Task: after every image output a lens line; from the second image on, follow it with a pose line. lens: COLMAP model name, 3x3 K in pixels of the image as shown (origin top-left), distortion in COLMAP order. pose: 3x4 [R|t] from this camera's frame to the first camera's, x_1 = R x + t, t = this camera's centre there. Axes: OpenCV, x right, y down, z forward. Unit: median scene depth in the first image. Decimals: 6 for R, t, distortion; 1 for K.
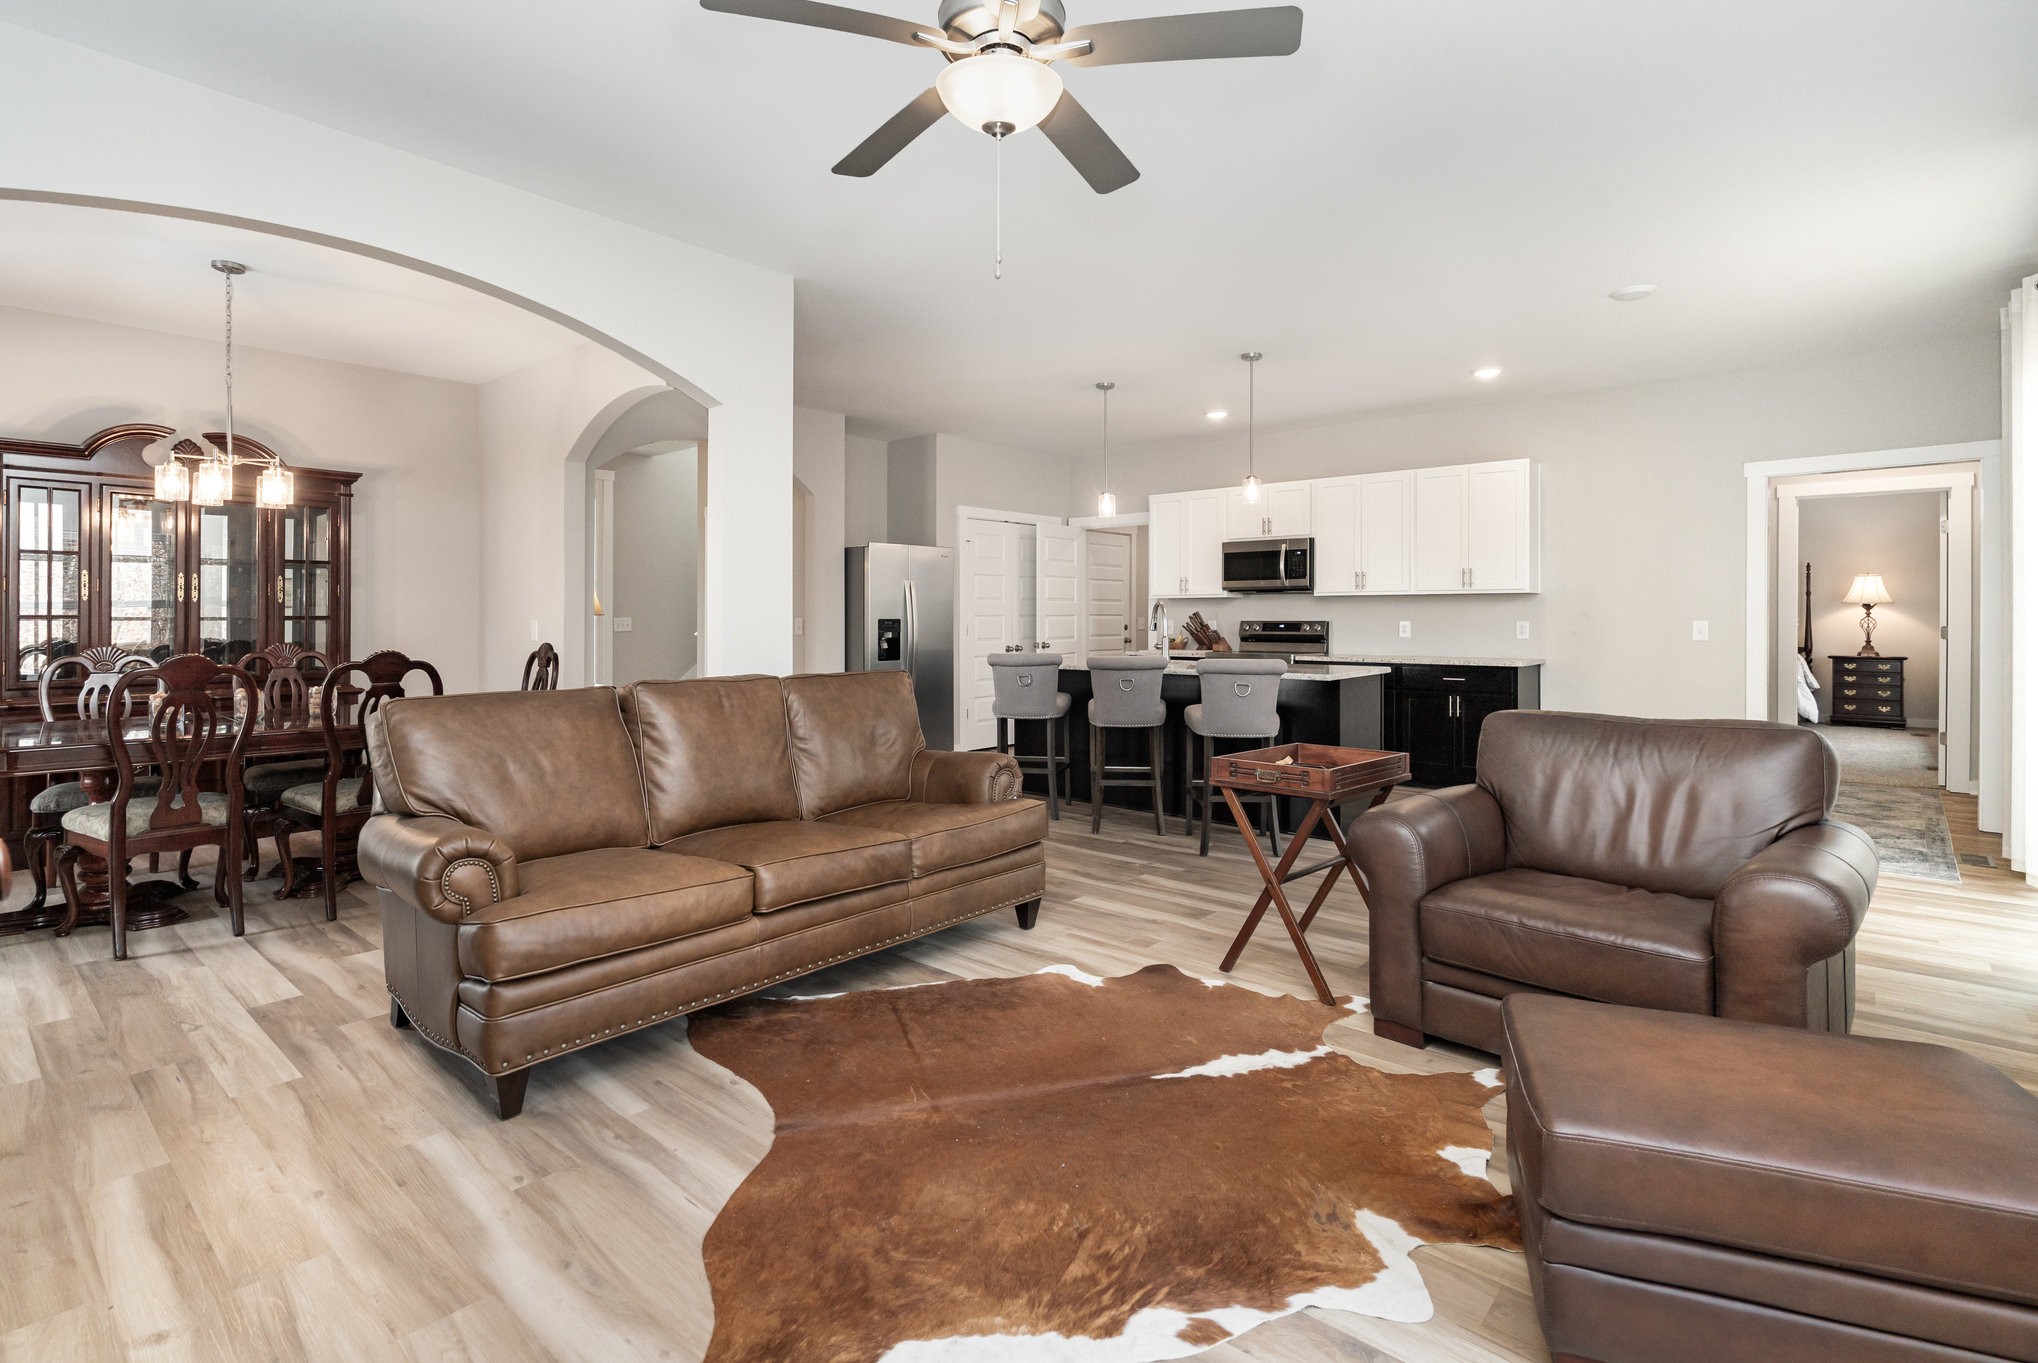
lens RADIAL K [[990.2, 0, 1010.3], [0, 990.2, 604.6], [0, 0, 1]] dist [-0.000812, -0.000160]
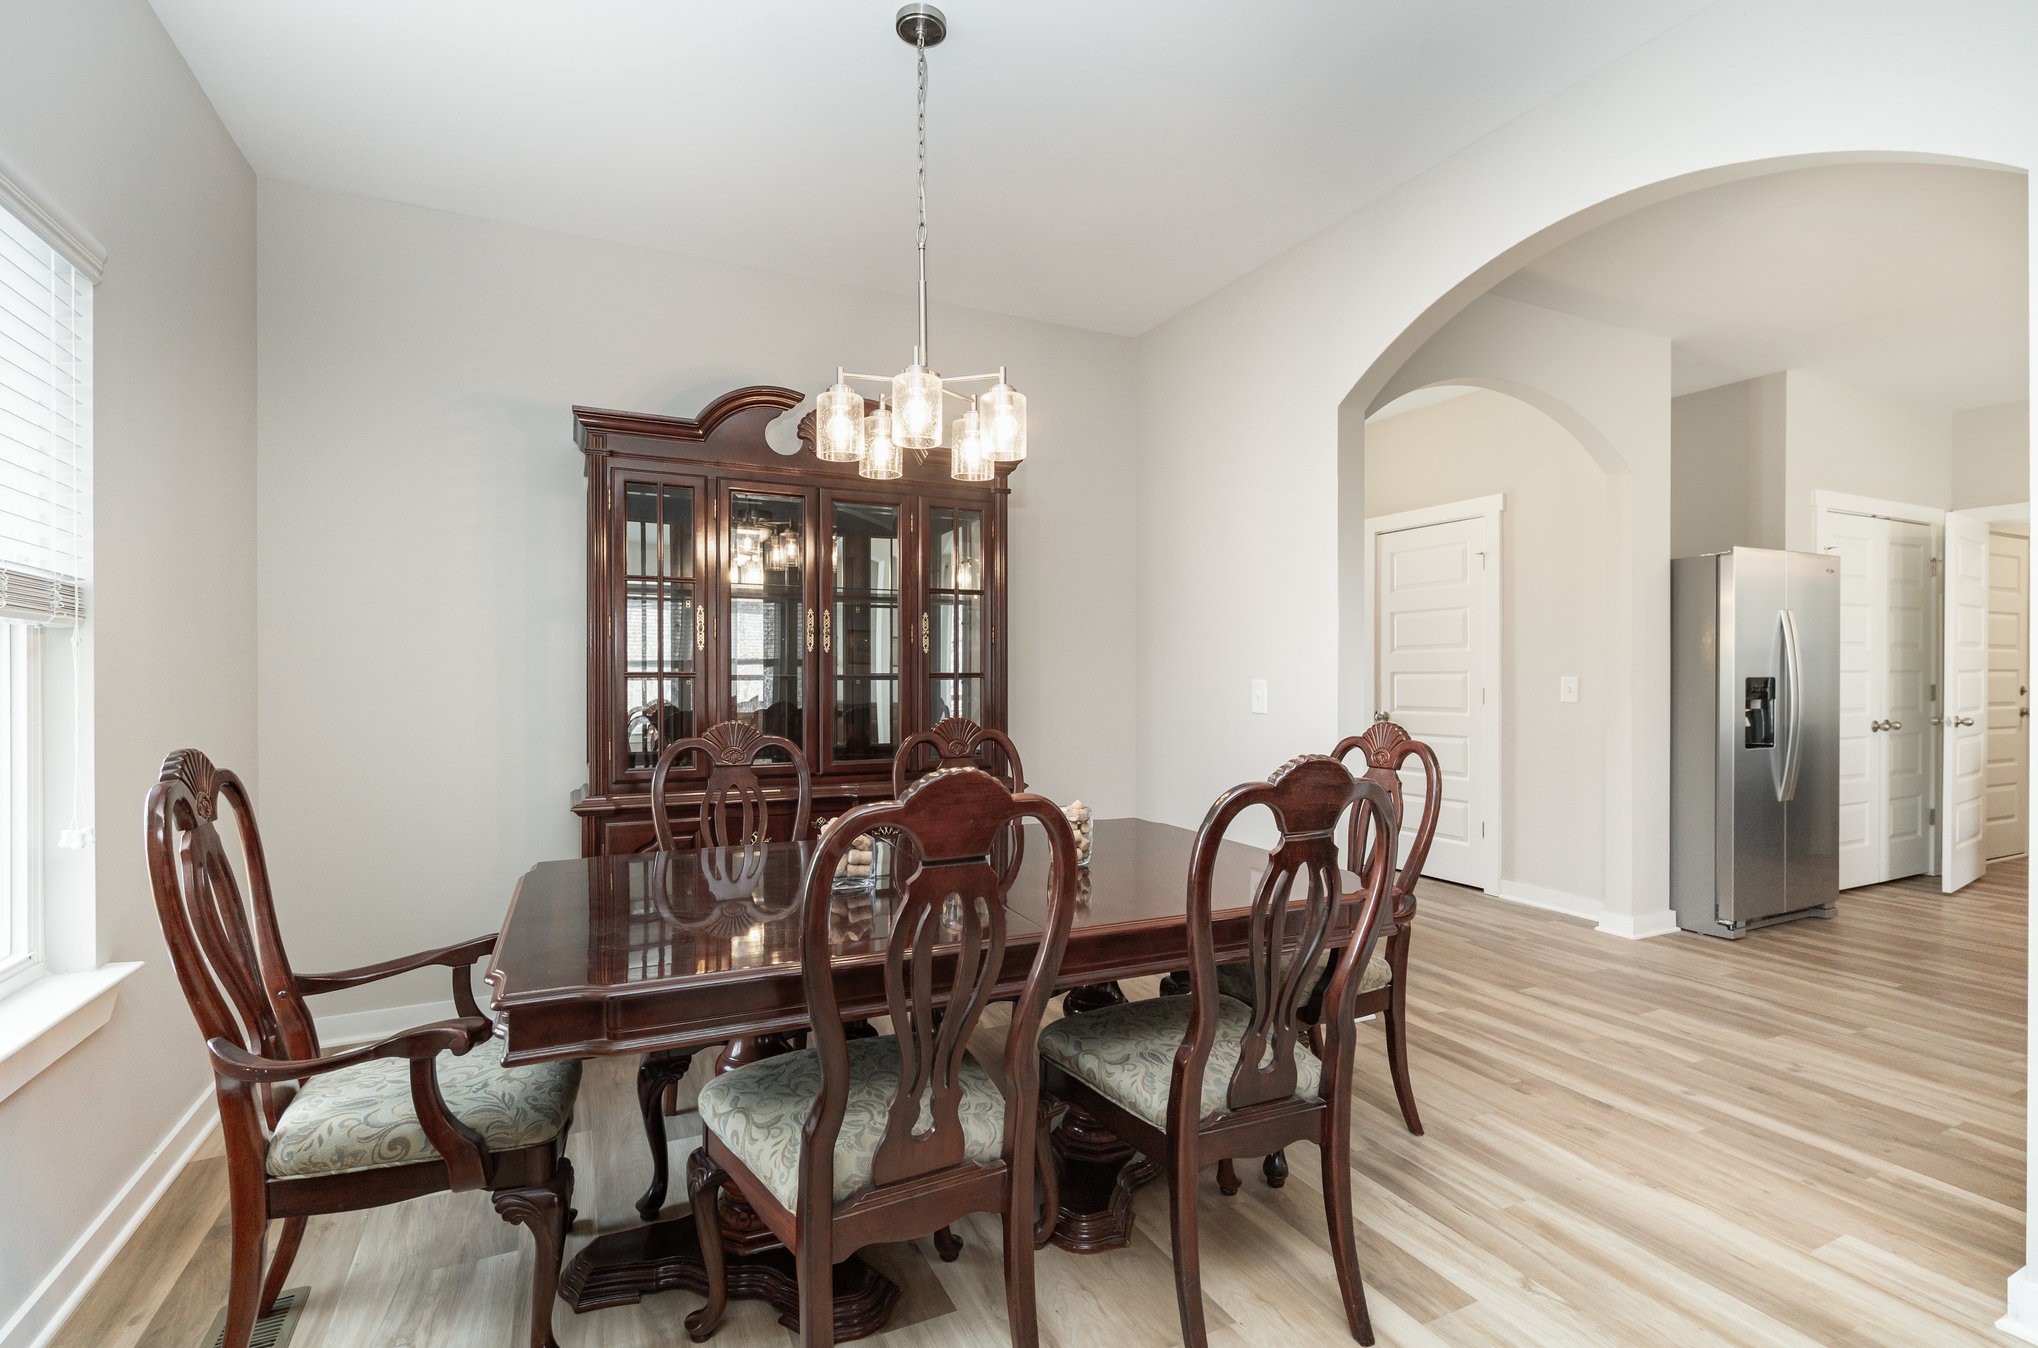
lens RADIAL K [[945.3, 0, 1019.0], [0, 945.3, 674.0], [0, 0, 1]] dist [-0.000722, 0.000122]
pose [[0.924434, -0.002143, -0.381336, -0.427195], [0.005830, 0.999947, 0.008514, 0.006846], [0.381297, -0.010094, 0.924397, 0.424295]]
